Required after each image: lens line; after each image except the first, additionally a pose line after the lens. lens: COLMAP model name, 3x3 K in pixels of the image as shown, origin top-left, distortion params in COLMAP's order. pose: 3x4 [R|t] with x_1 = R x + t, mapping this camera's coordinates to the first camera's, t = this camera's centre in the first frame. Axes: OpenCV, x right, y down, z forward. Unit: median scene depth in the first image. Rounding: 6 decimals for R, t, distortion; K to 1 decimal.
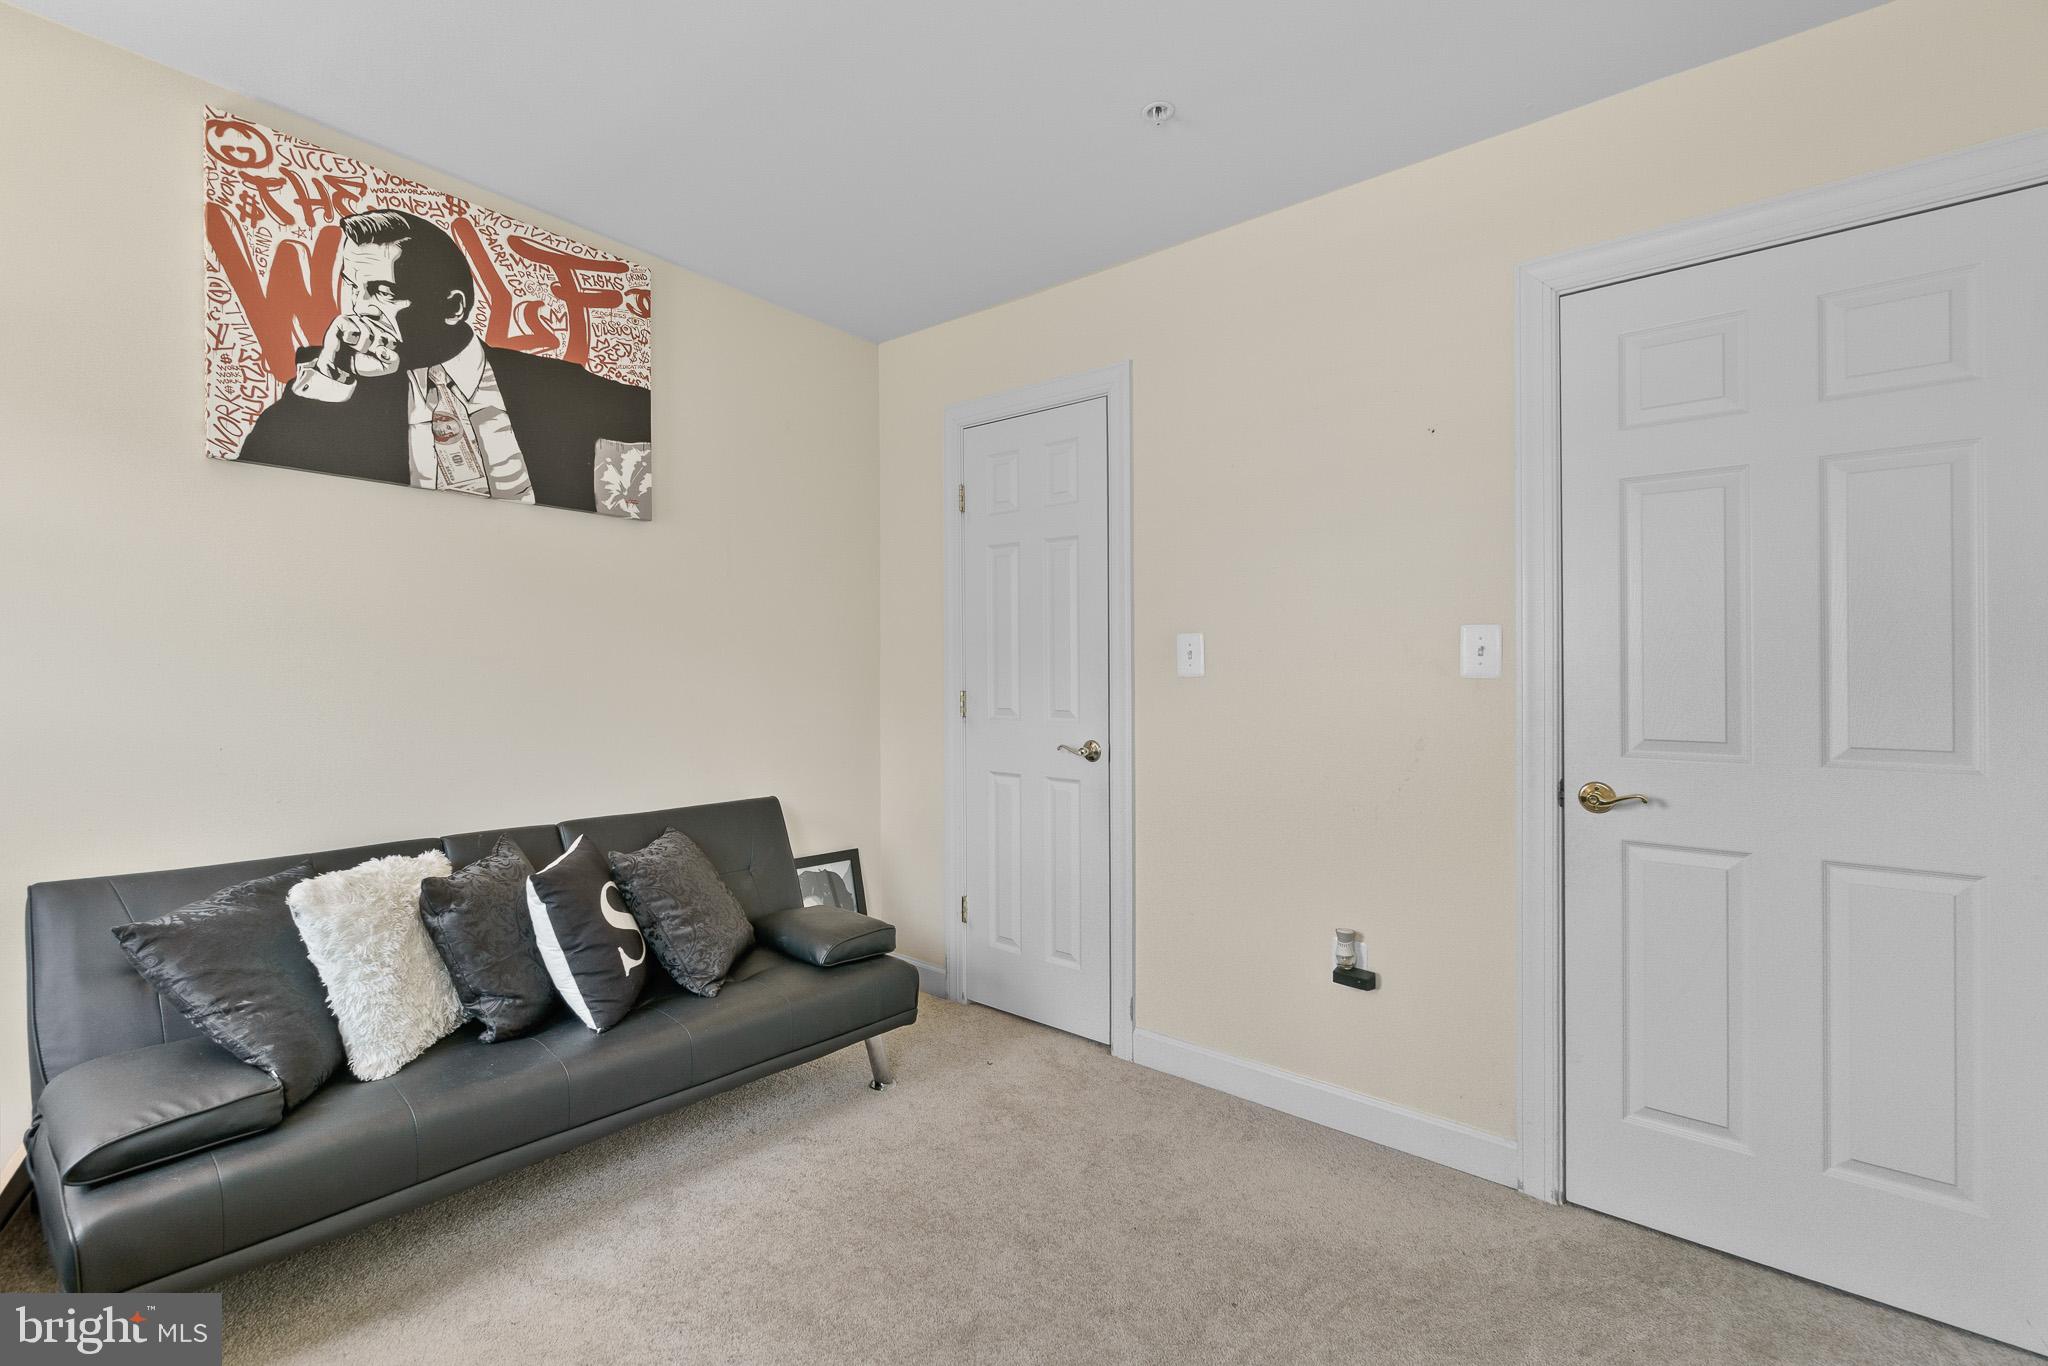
lens RADIAL K [[889.0, 0, 996.4], [0, 889.0, 622.1], [0, 0, 1]] dist [-0.008628, -0.001279]
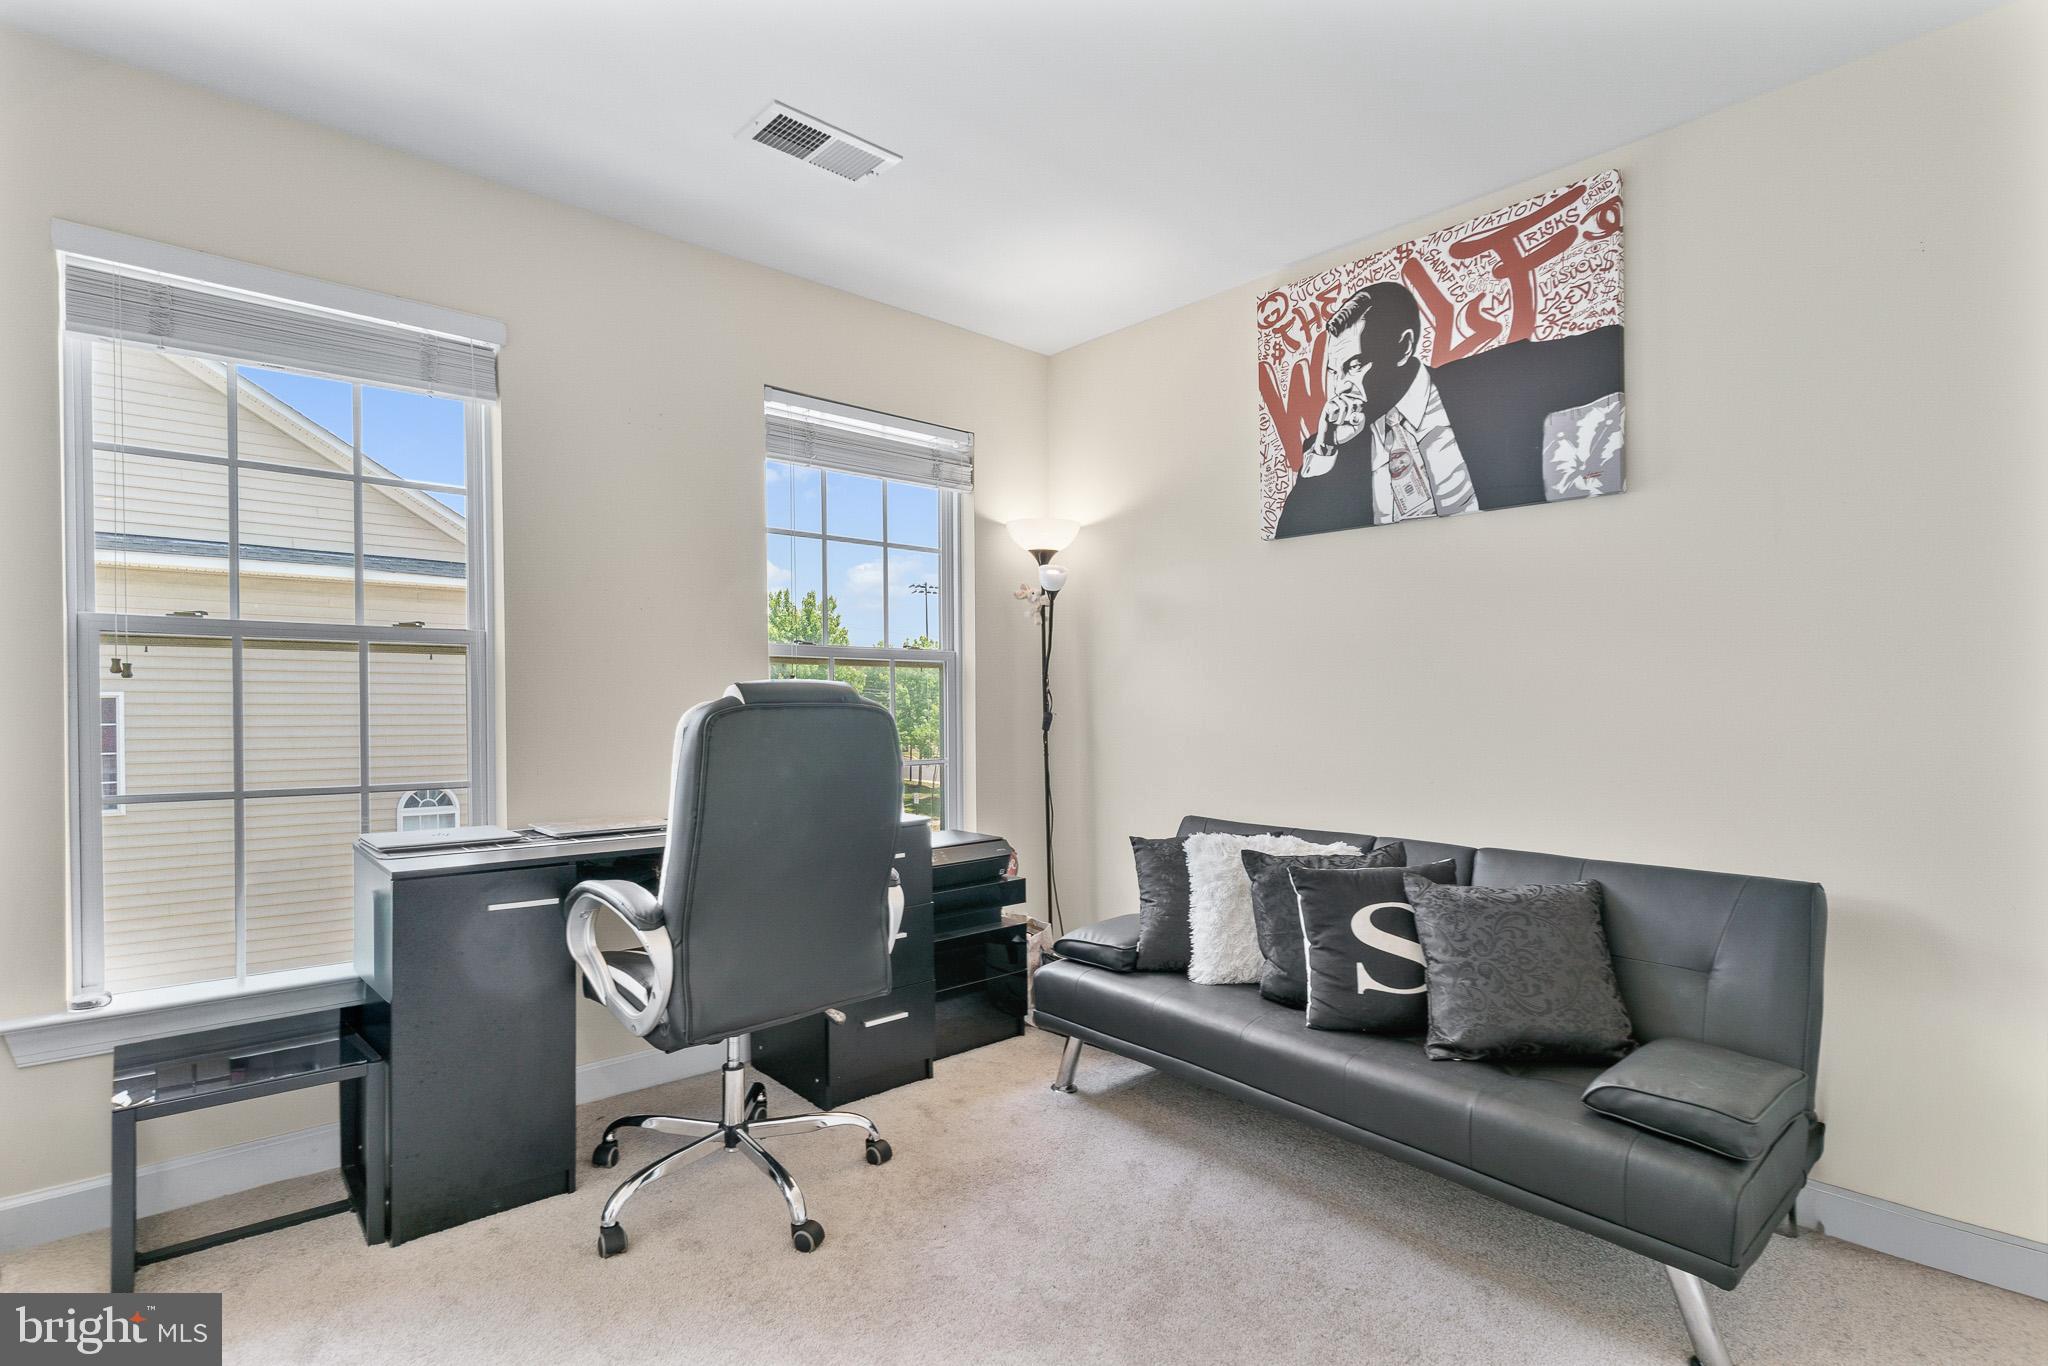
lens RADIAL K [[969.7, 0, 1025.6], [0, 969.7, 688.1], [0, 0, 1]] dist [-0.004490, -0.001084]
pose [[-0.118519, -0.025674, -0.992620, 0.590444], [0.049188, 0.998287, -0.031694, 0.068297], [0.991733, -0.052582, -0.117053, 0.663854]]
